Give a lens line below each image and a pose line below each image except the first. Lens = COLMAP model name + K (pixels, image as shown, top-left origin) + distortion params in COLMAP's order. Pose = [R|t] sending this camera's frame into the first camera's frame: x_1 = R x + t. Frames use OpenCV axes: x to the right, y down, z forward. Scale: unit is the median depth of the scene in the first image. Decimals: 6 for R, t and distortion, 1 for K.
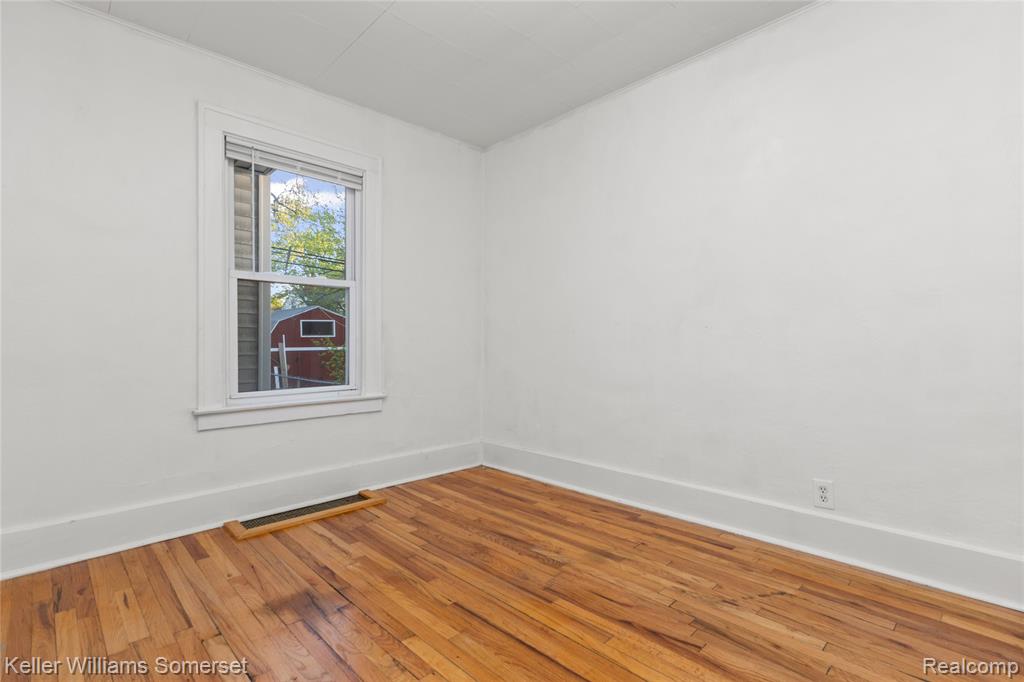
lens RADIAL K [[470.8, 0, 512.0], [0, 470.8, 341.0], [0, 0, 1]] dist [-0.000200, -0.000031]
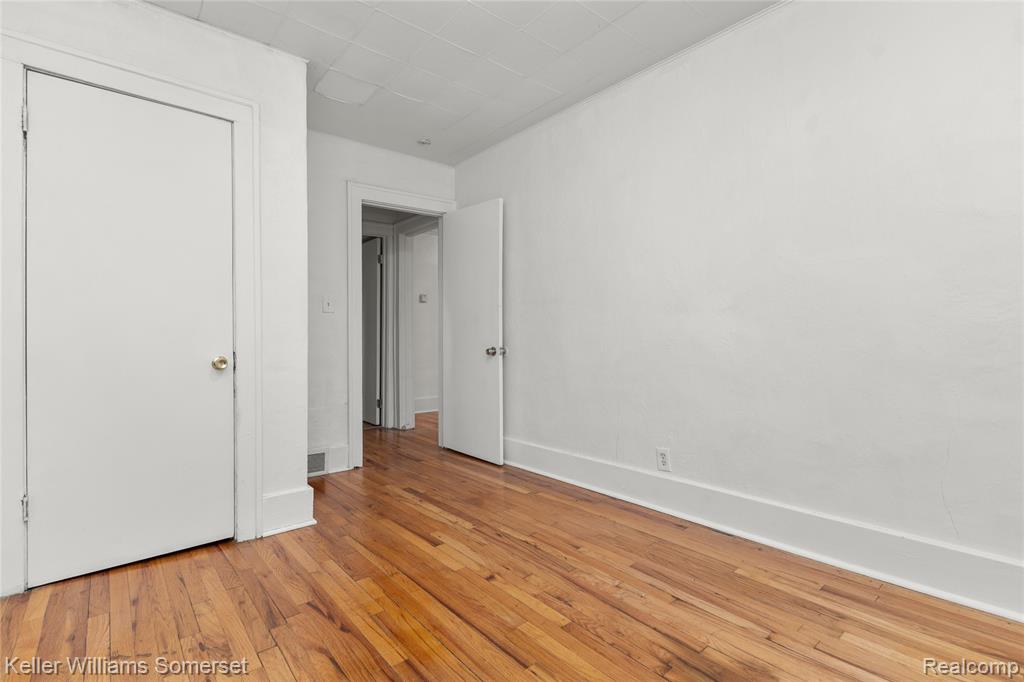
lens RADIAL K [[470.8, 0, 512.0], [0, 470.8, 341.0], [0, 0, 1]] dist [-0.000200, -0.000031]
pose [[-0.997898, 0.012535, 0.063577, -0.170630], [0.012642, 0.999919, 0.001295, 0.011169], [-0.063556, 0.002096, -0.997976, 1.976967]]
